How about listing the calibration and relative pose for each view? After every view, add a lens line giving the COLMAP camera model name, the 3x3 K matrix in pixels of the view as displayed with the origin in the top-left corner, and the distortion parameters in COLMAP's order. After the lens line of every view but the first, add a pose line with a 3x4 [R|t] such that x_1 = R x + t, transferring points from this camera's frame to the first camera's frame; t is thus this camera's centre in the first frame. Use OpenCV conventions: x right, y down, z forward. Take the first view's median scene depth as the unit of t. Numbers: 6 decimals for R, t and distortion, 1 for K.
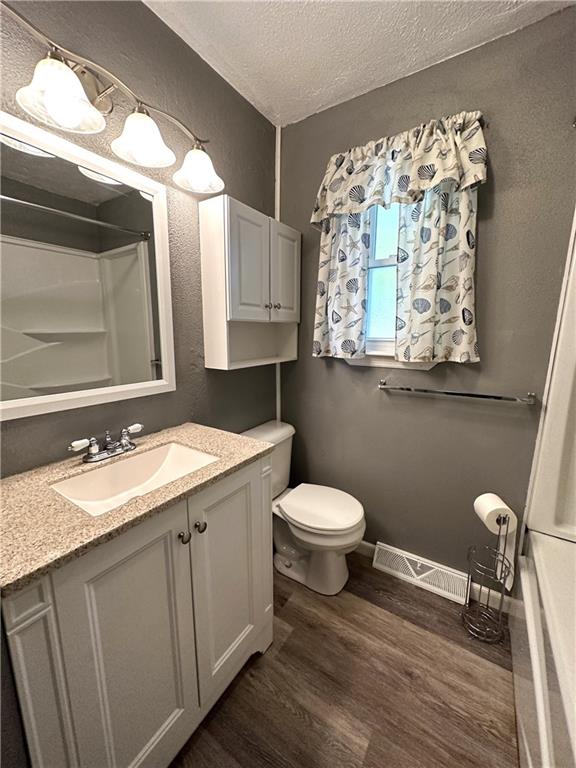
lens RADIAL K [[311.2, 0, 301.8], [0, 311.2, 386.8], [0, 0, 1]] dist [0.000431, 0.000518]
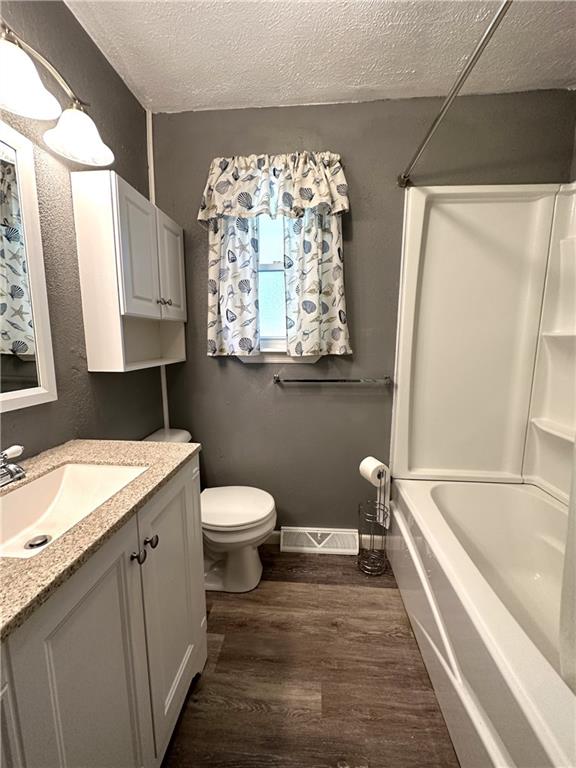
lens RADIAL K [[311.2, 0, 301.8], [0, 311.2, 386.8], [0, 0, 1]] dist [0.000431, 0.000518]
pose [[0.876062, -0.083568, 0.474902, -0.215143], [0.096165, 0.995363, -0.002244, 0.036549], [-0.472512, 0.047635, 0.880036, 0.003618]]
